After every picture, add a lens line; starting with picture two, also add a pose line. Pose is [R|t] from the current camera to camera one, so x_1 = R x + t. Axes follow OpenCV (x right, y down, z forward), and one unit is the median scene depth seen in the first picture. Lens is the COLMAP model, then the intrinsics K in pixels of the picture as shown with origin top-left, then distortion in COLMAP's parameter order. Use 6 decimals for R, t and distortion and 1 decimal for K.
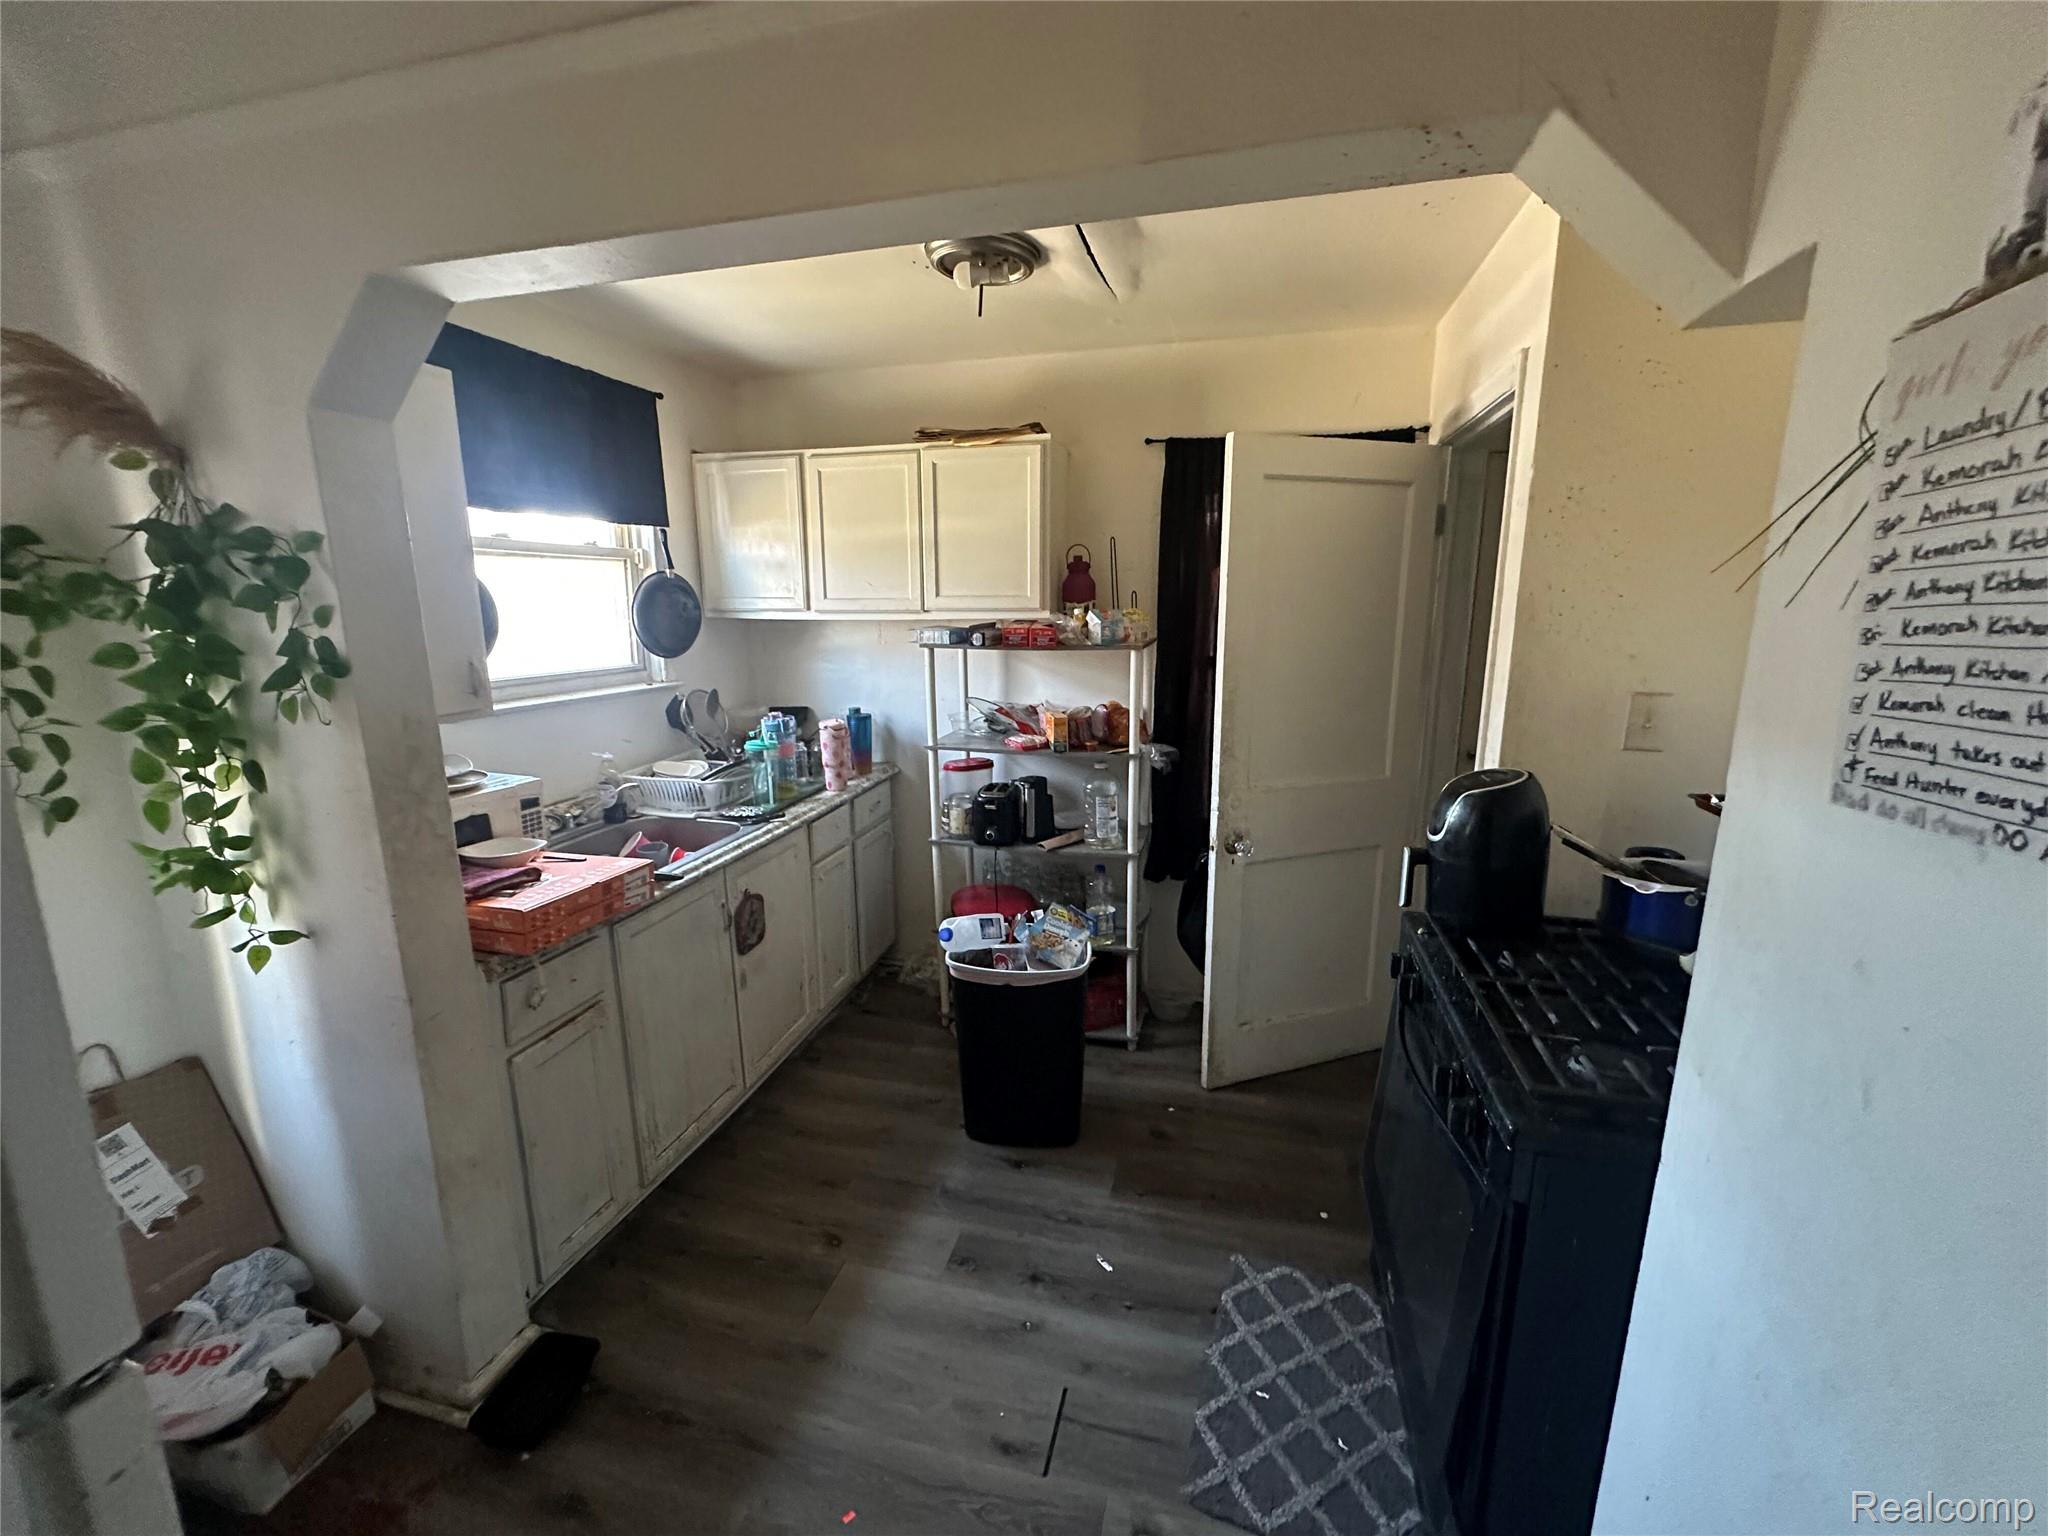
lens RADIAL K [[816.5, 0, 1029.4], [0, 816.5, 768.4], [0, 0, 1]] dist [-0.003446, -0.000027]
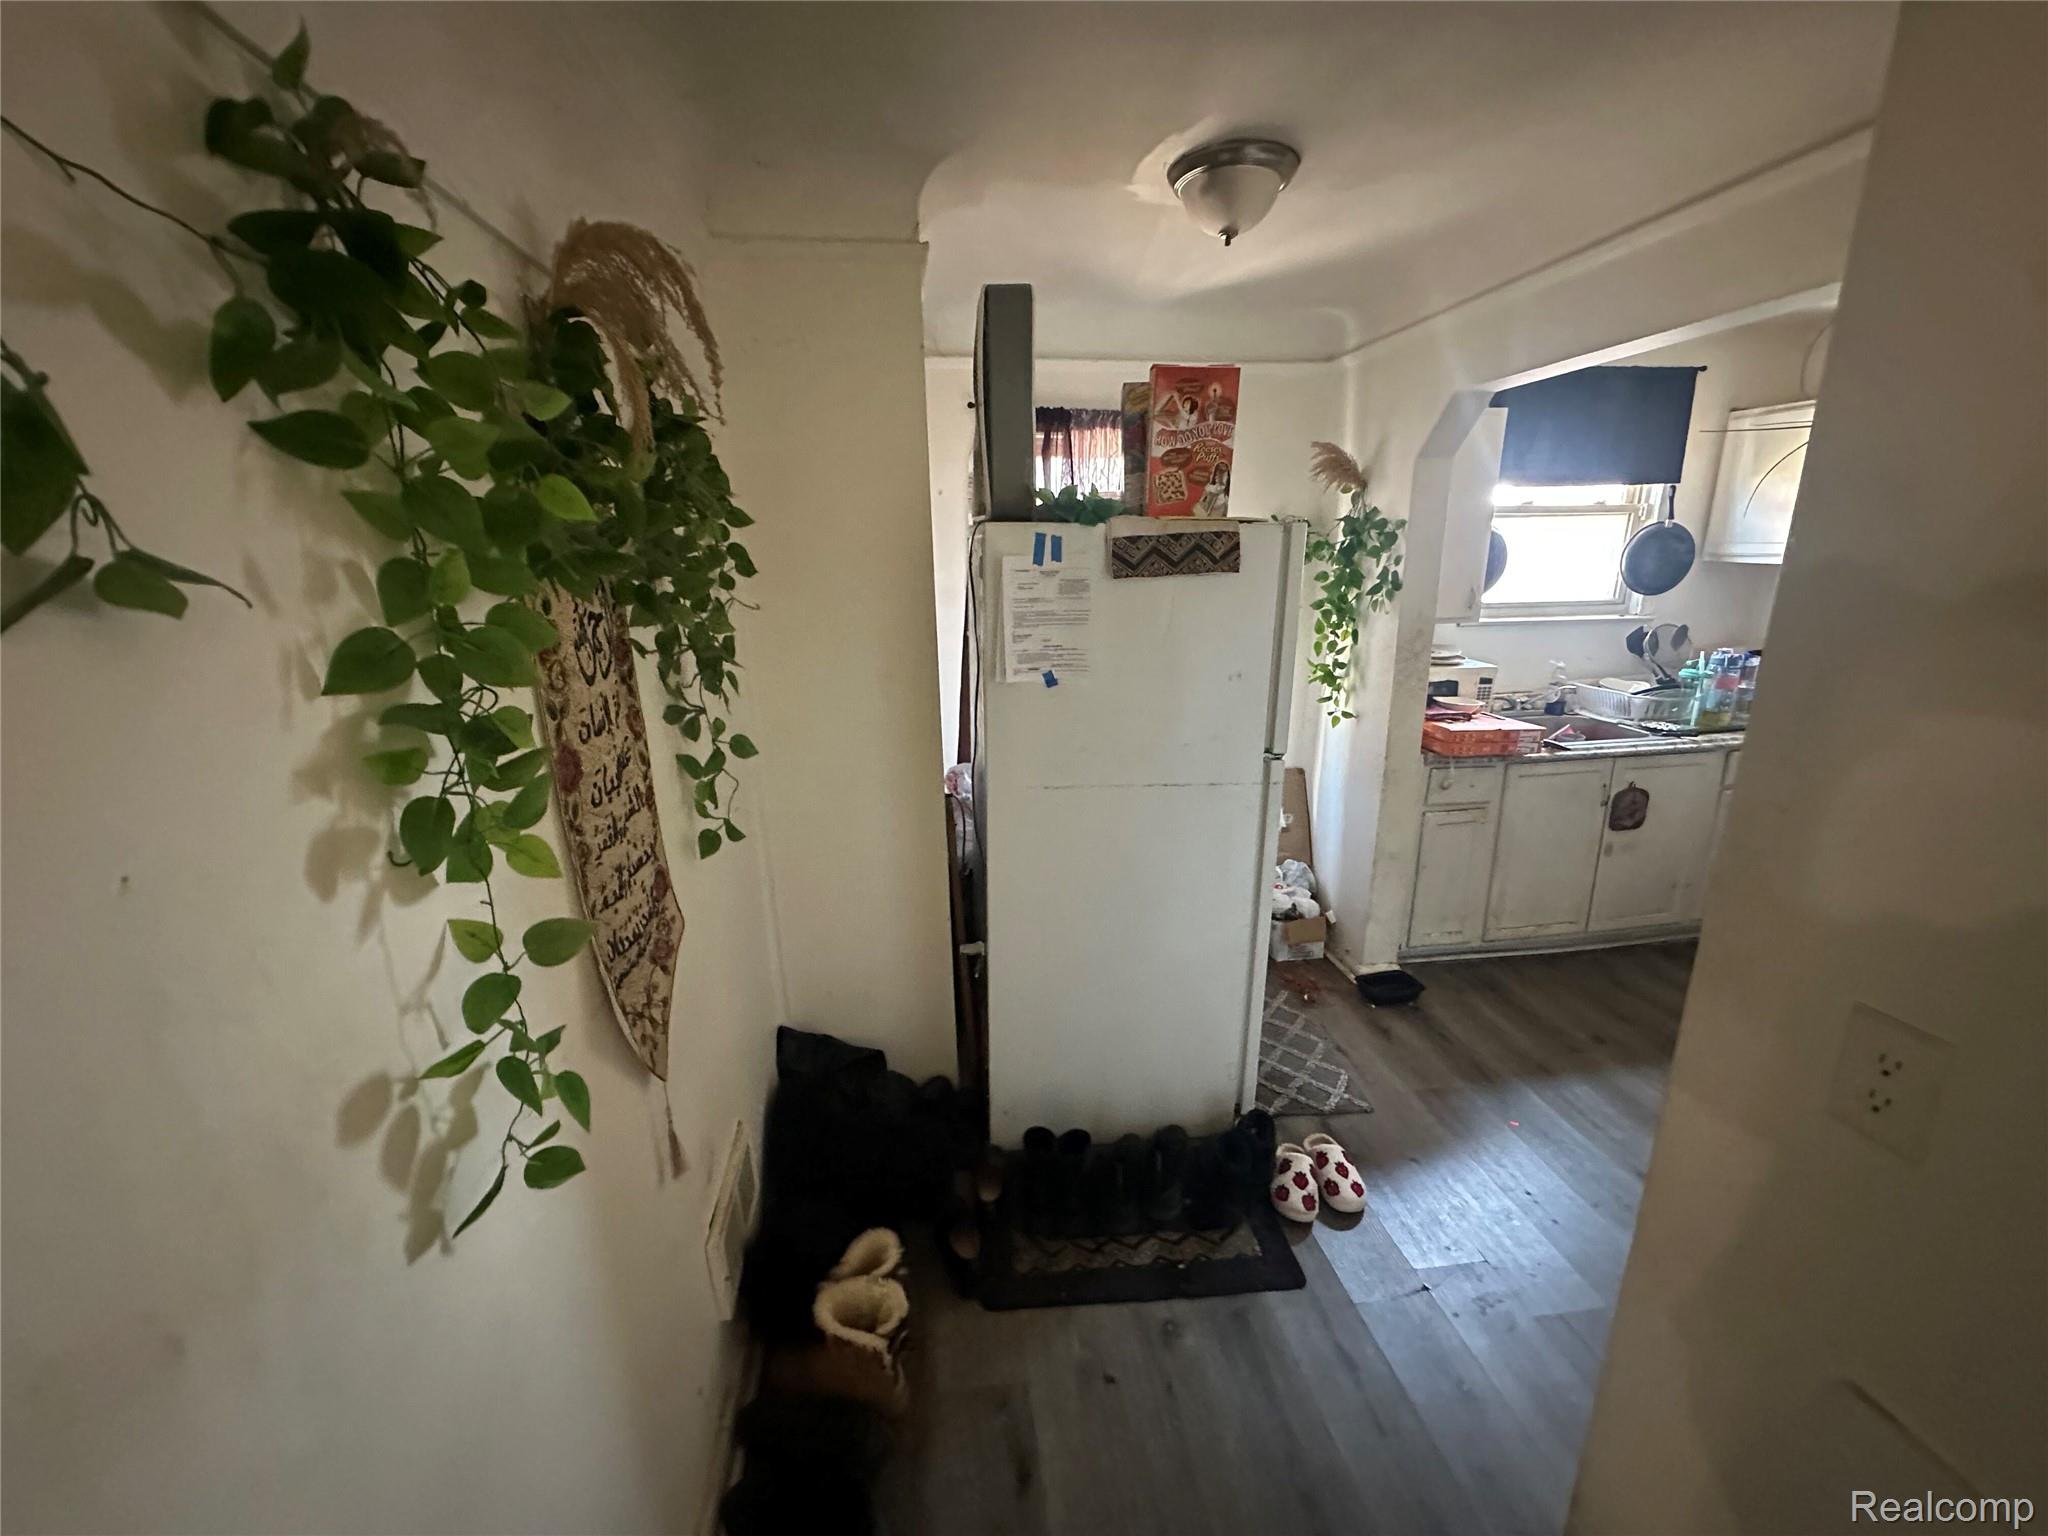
lens RADIAL K [[816.5, 0, 1024.8], [0, 816.5, 769.3], [0, 0, 1]] dist [-0.003446, -0.000027]
pose [[0.383936, 0.238750, -0.891959, 0.676953], [-0.171642, 0.967611, 0.185117, 0.096121], [0.907266, 0.082025, 0.412480, -0.610690]]
